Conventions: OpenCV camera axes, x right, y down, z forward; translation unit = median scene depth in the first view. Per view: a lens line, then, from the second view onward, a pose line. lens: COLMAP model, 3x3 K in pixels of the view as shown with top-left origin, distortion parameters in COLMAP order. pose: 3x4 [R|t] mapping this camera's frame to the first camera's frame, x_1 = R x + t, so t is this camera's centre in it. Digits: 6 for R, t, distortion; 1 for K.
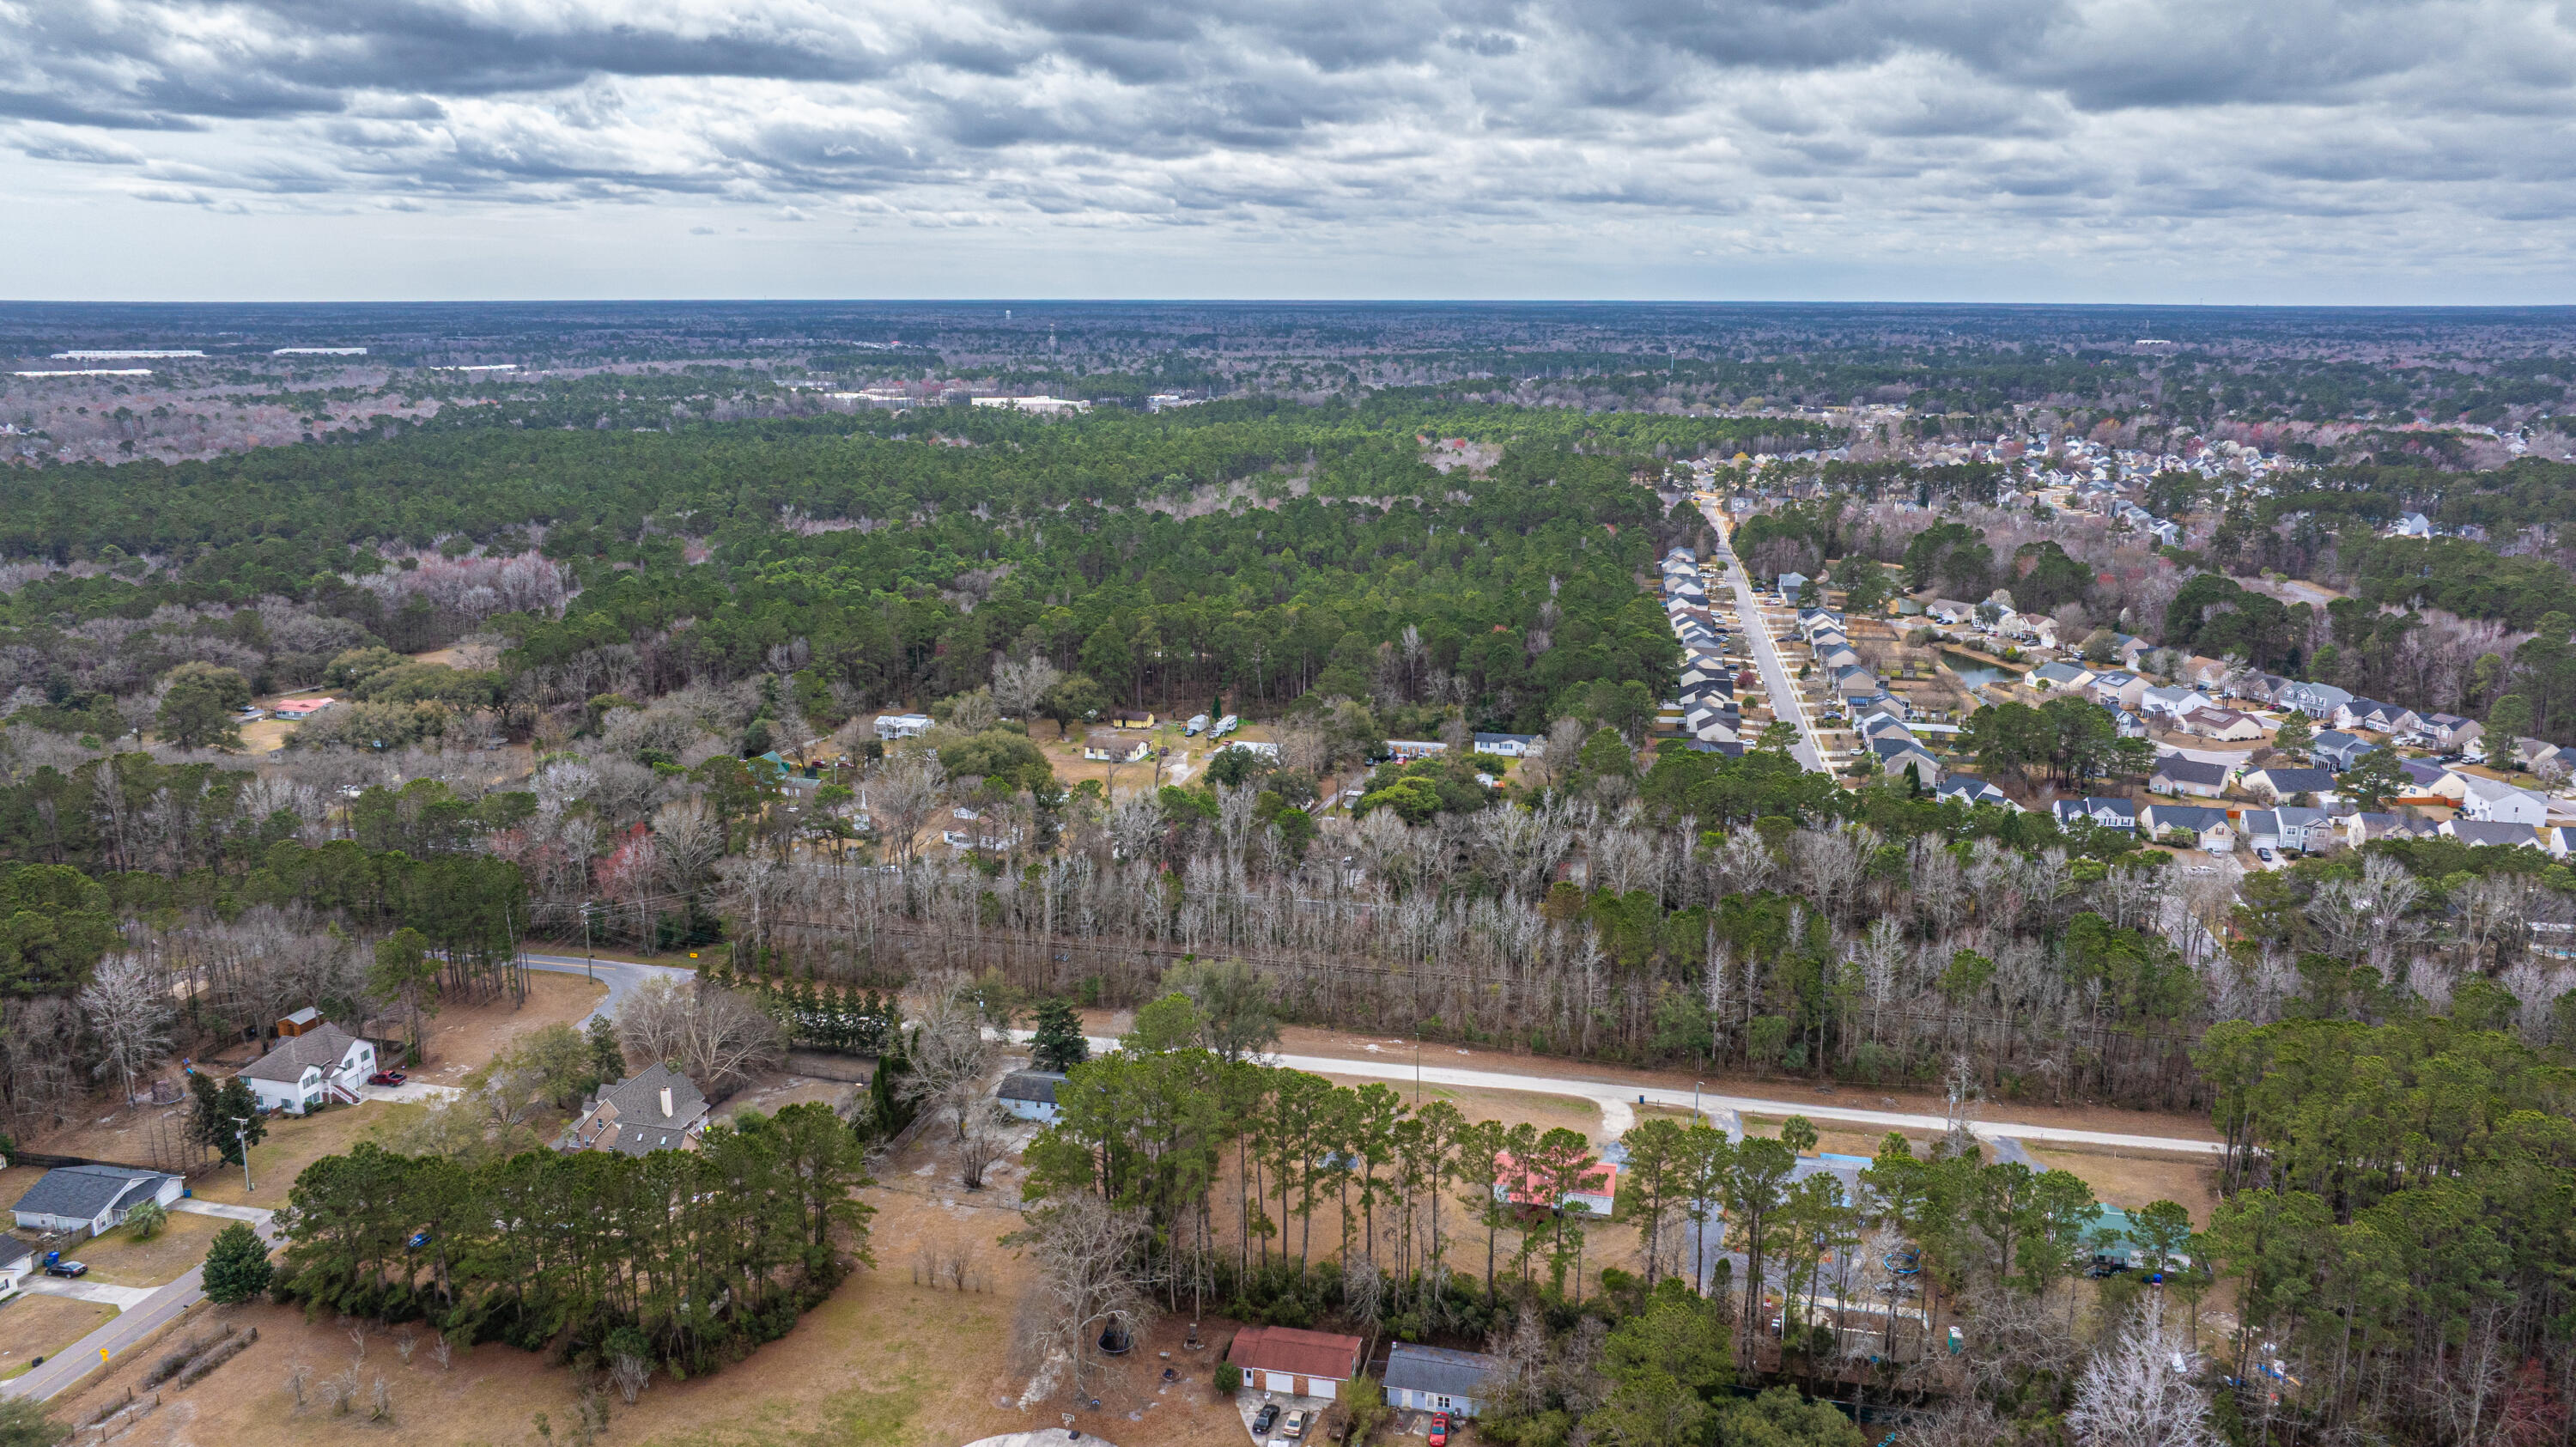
lens RADIAL K [[1800.0, 0, 1301.0], [0, 1800.0, 728.8], [0, 0, 1]] dist [-0.033131, 0.030150]
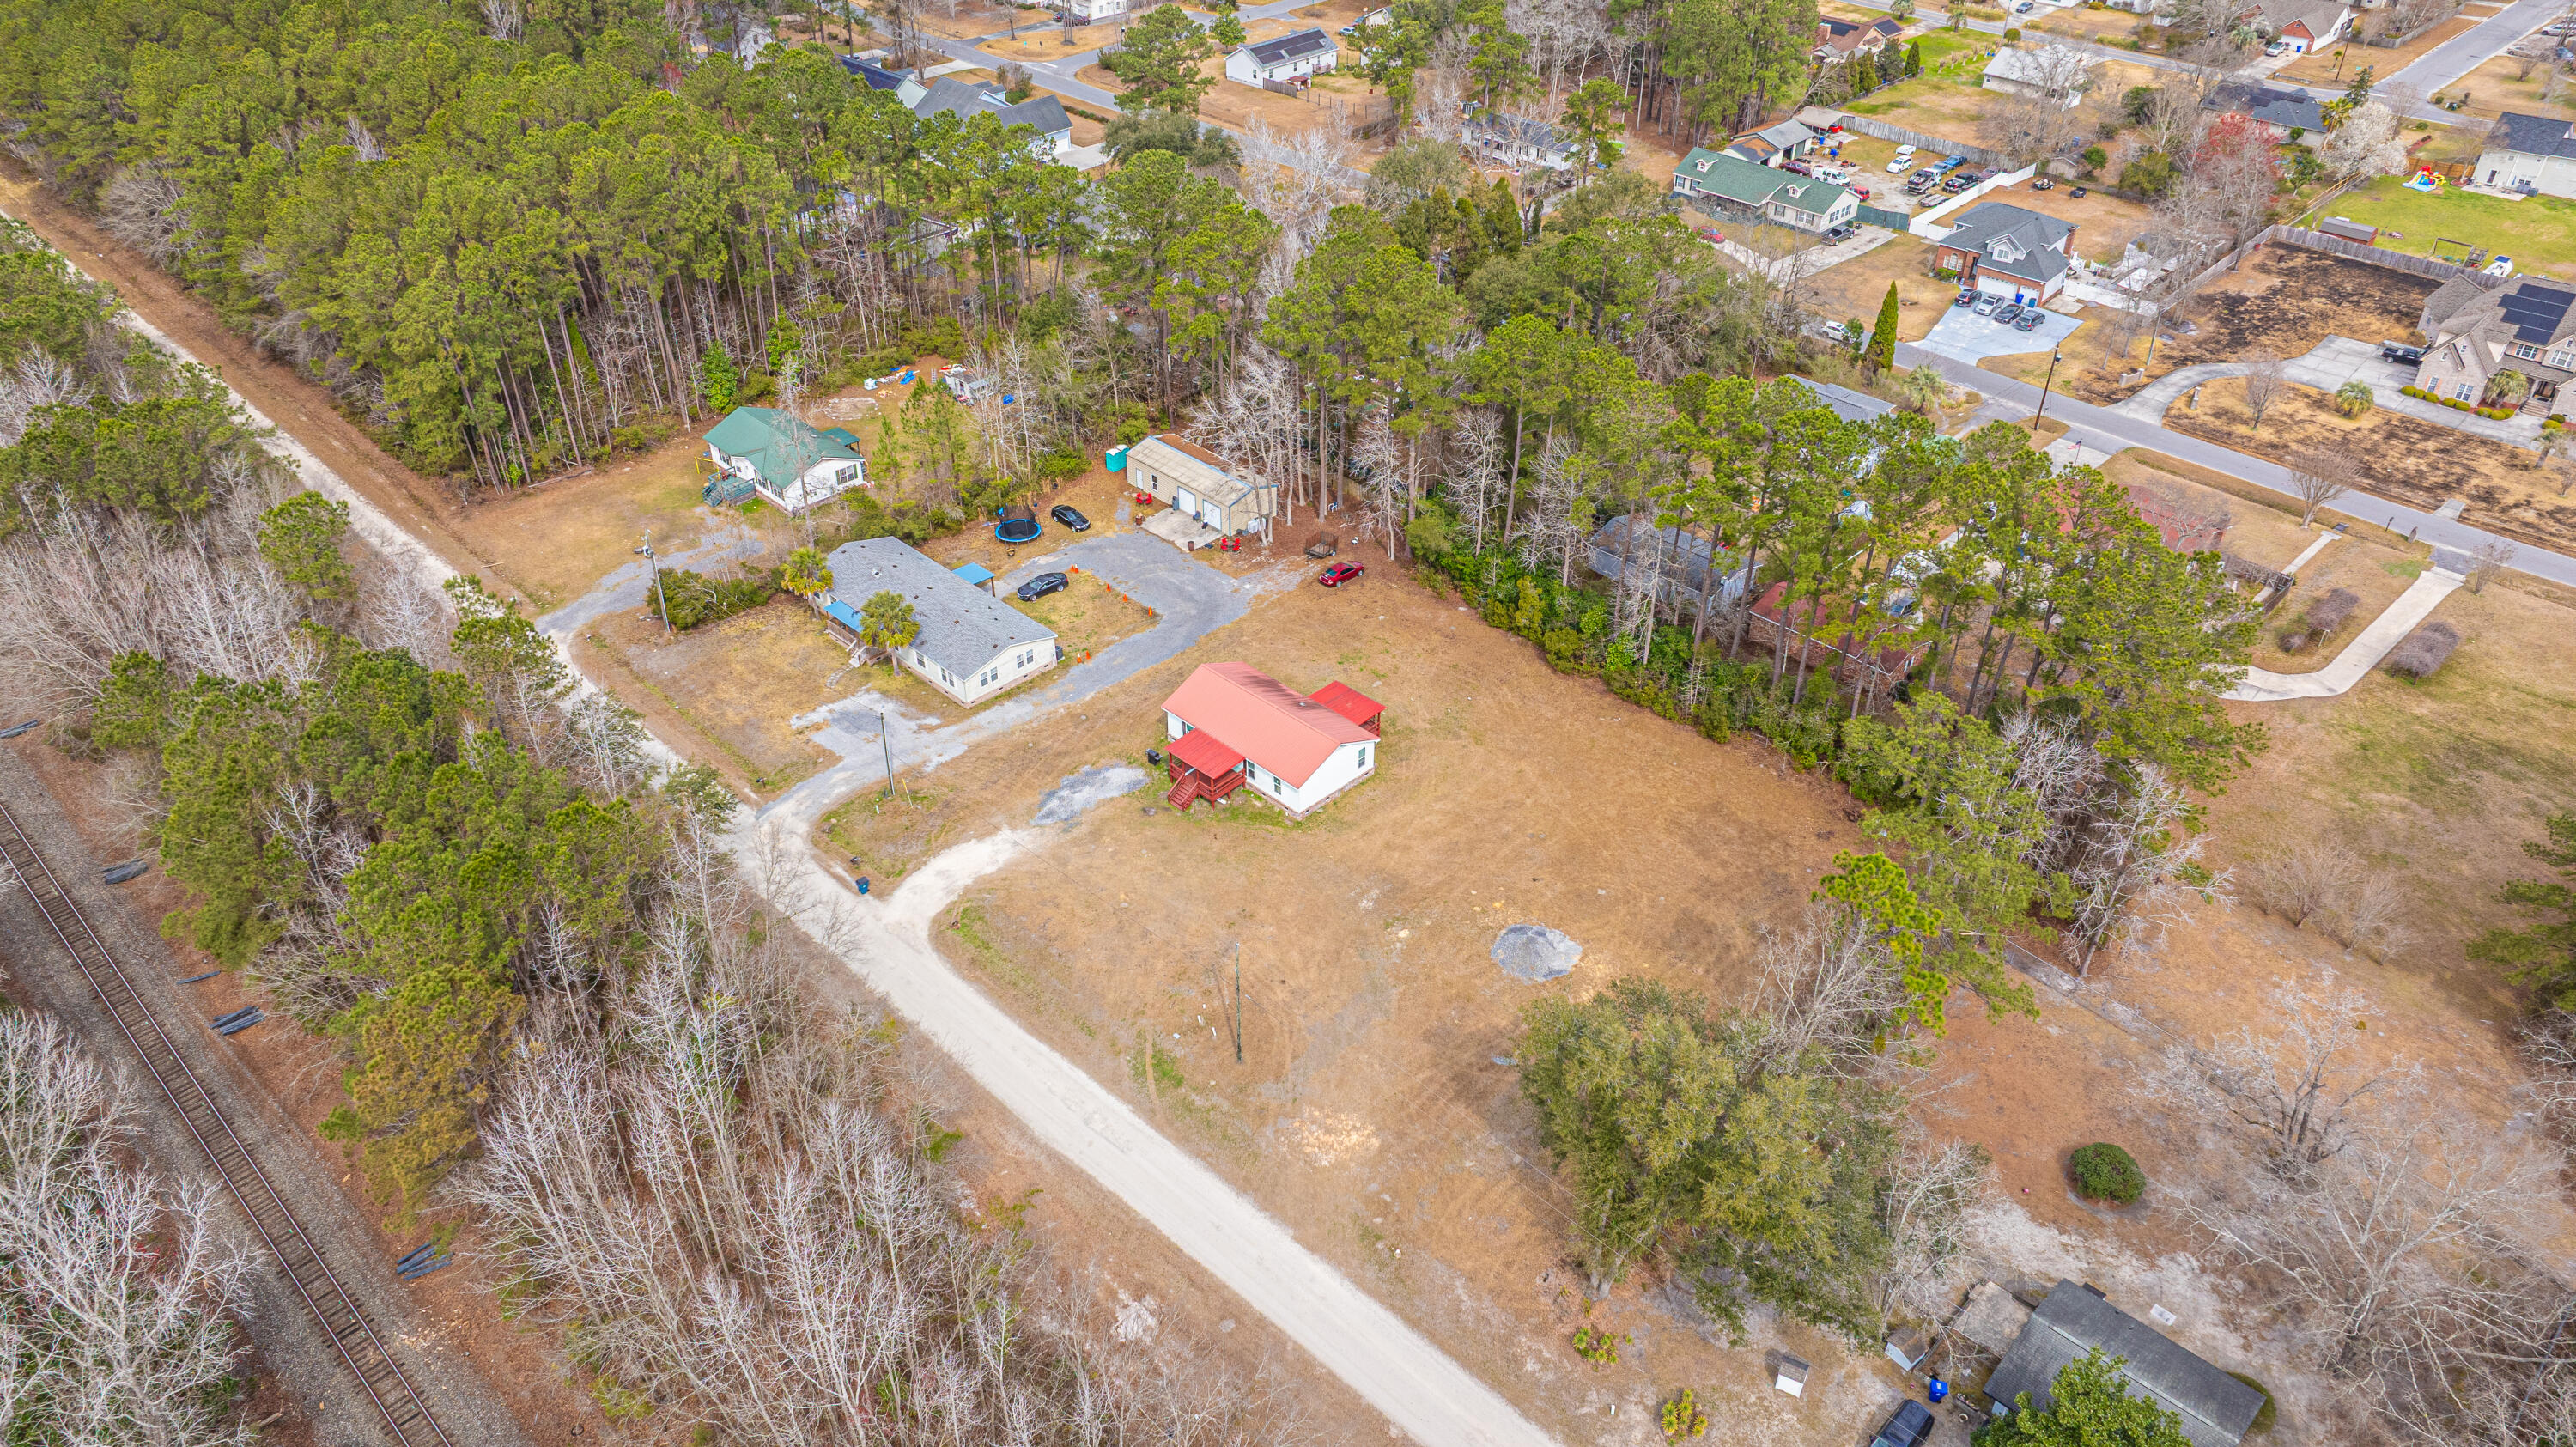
lens RADIAL K [[1800.0, 0, 1301.0], [0, 1800.0, 728.8], [0, 0, 1]] dist [-0.033131, 0.030150]
pose [[-0.853915, -0.303142, 0.423005, -0.060453], [0.121519, 0.674210, 0.728474, -0.092012], [-0.506025, 0.673458, -0.538881, 0.634717]]
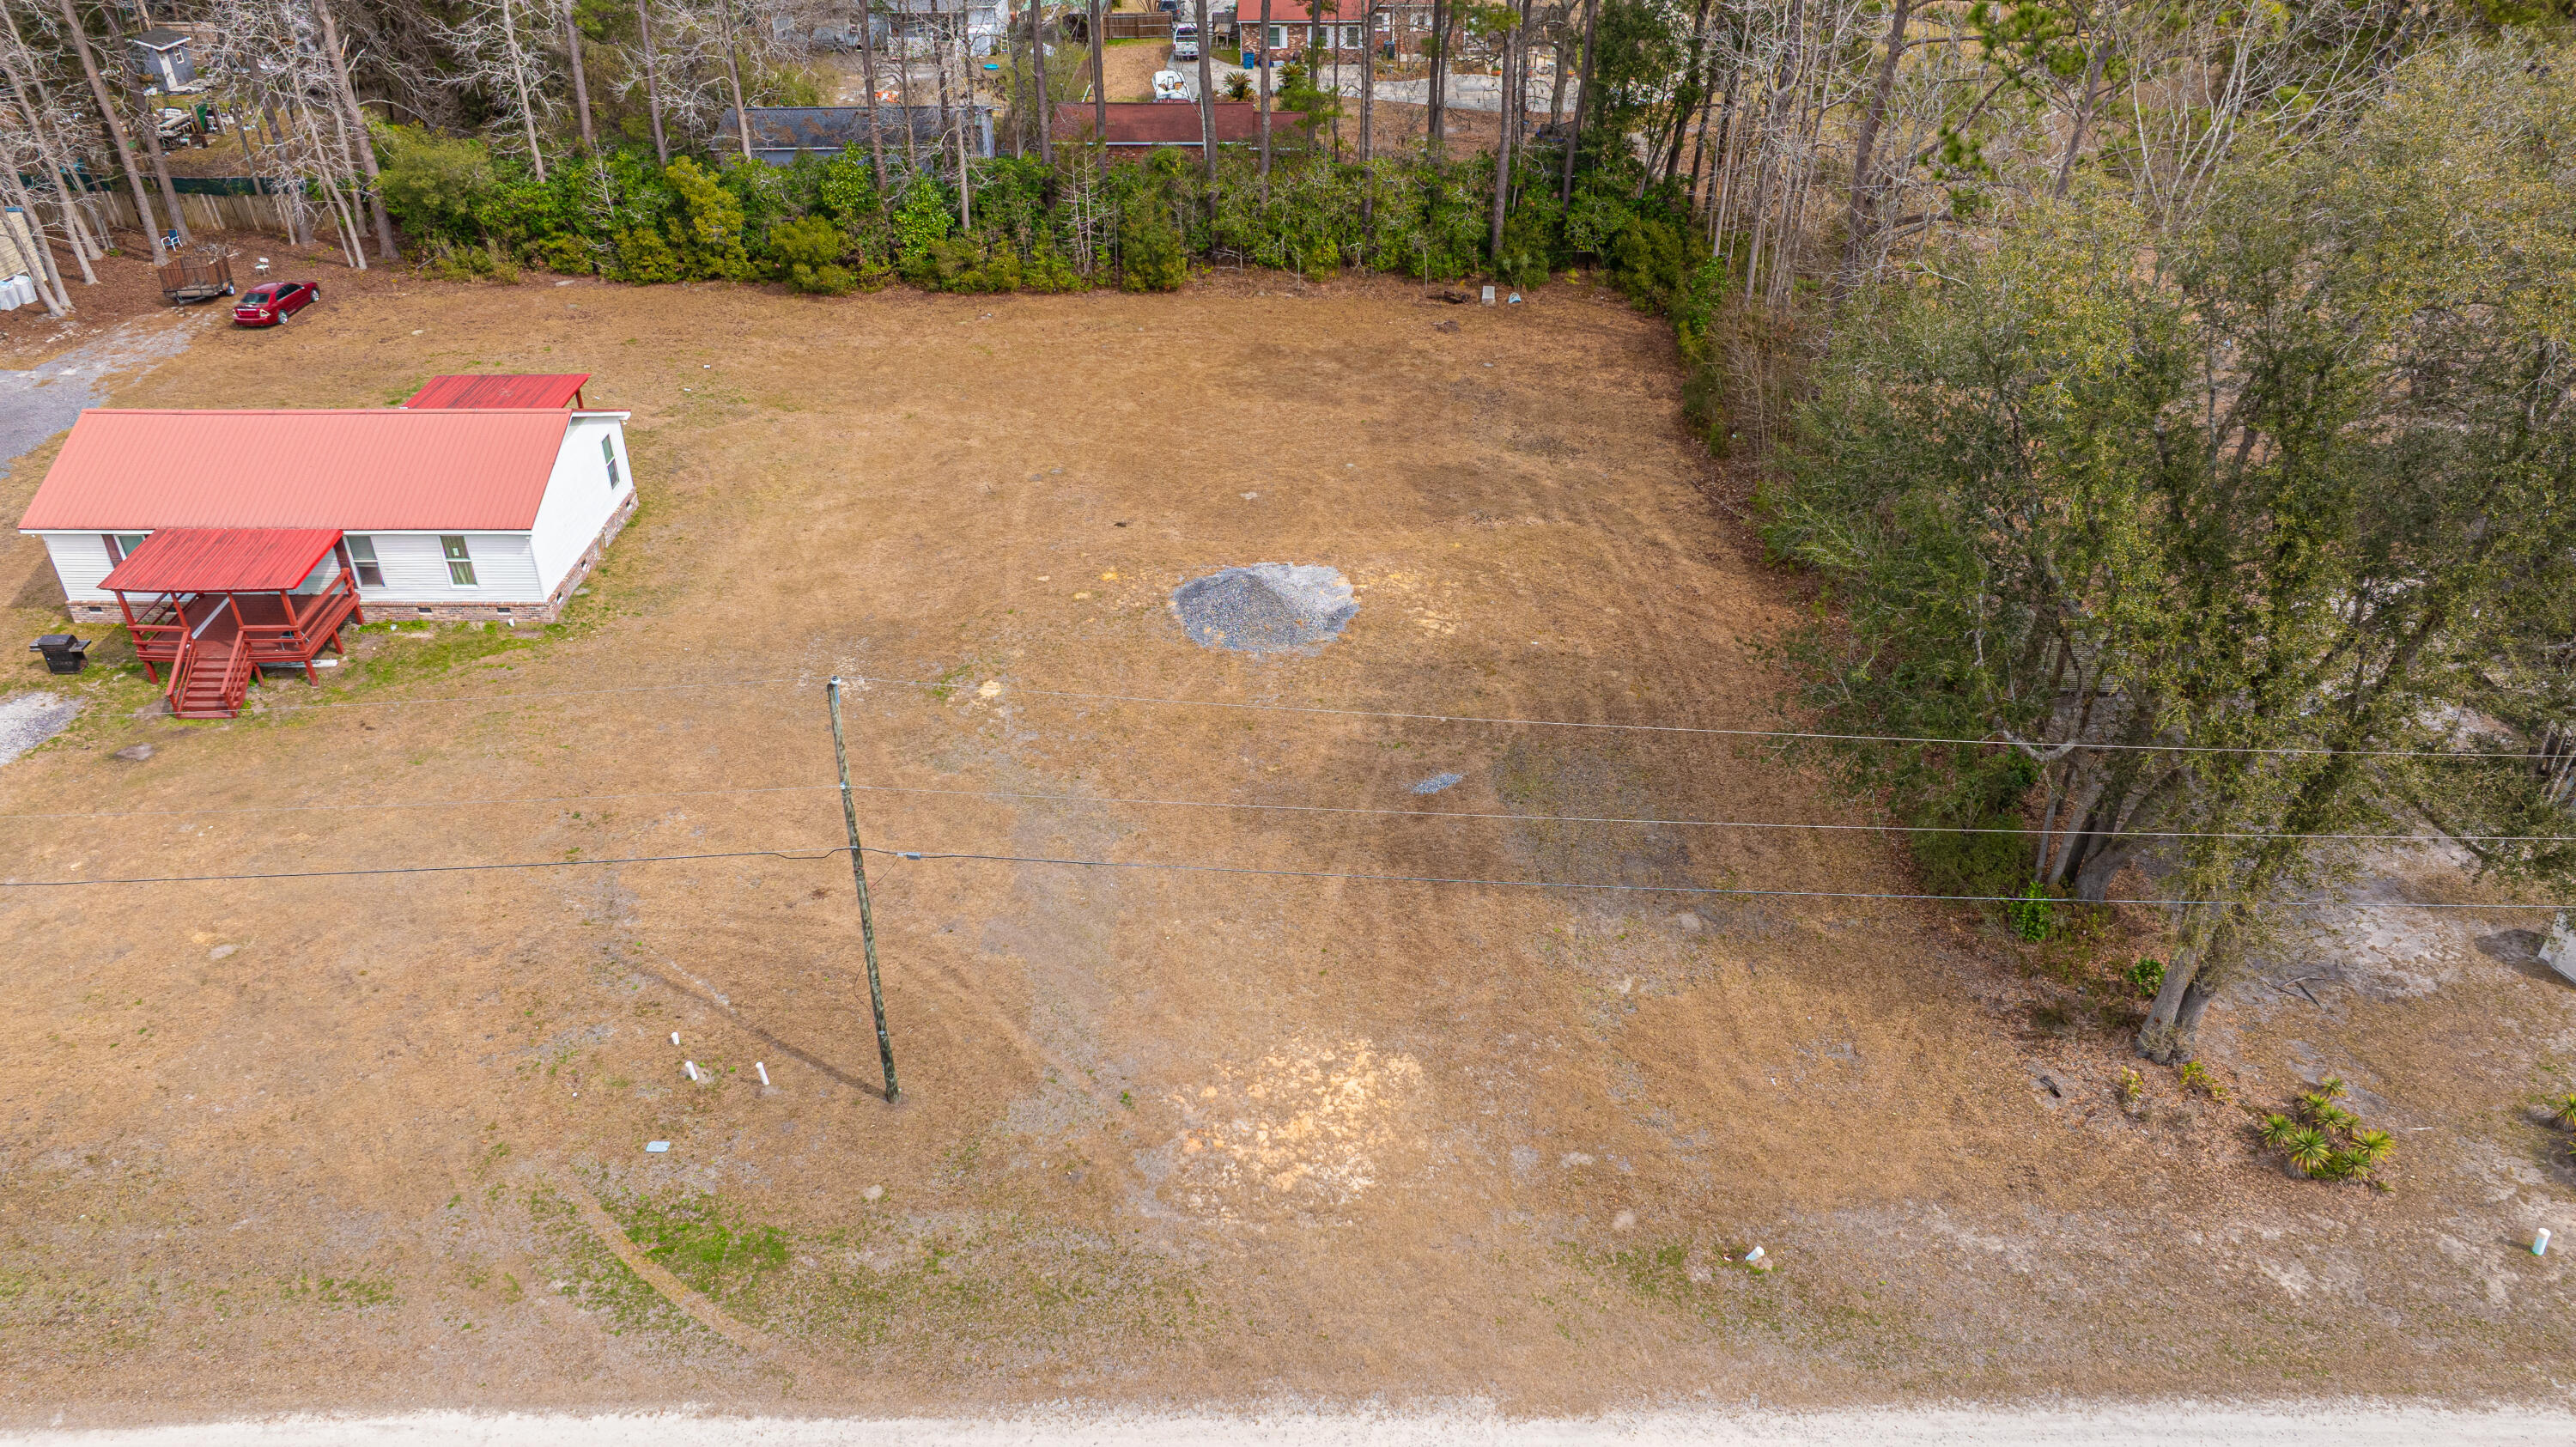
lens RADIAL K [[1800.0, 0, 1301.0], [0, 1800.0, 728.8], [0, 0, 1]] dist [-0.033131, 0.030150]
pose [[-0.974486, 0.123332, -0.187524, 0.030656], [-0.047352, 0.703722, 0.708896, 0.045455], [0.219394, 0.699689, -0.679927, 0.584451]]
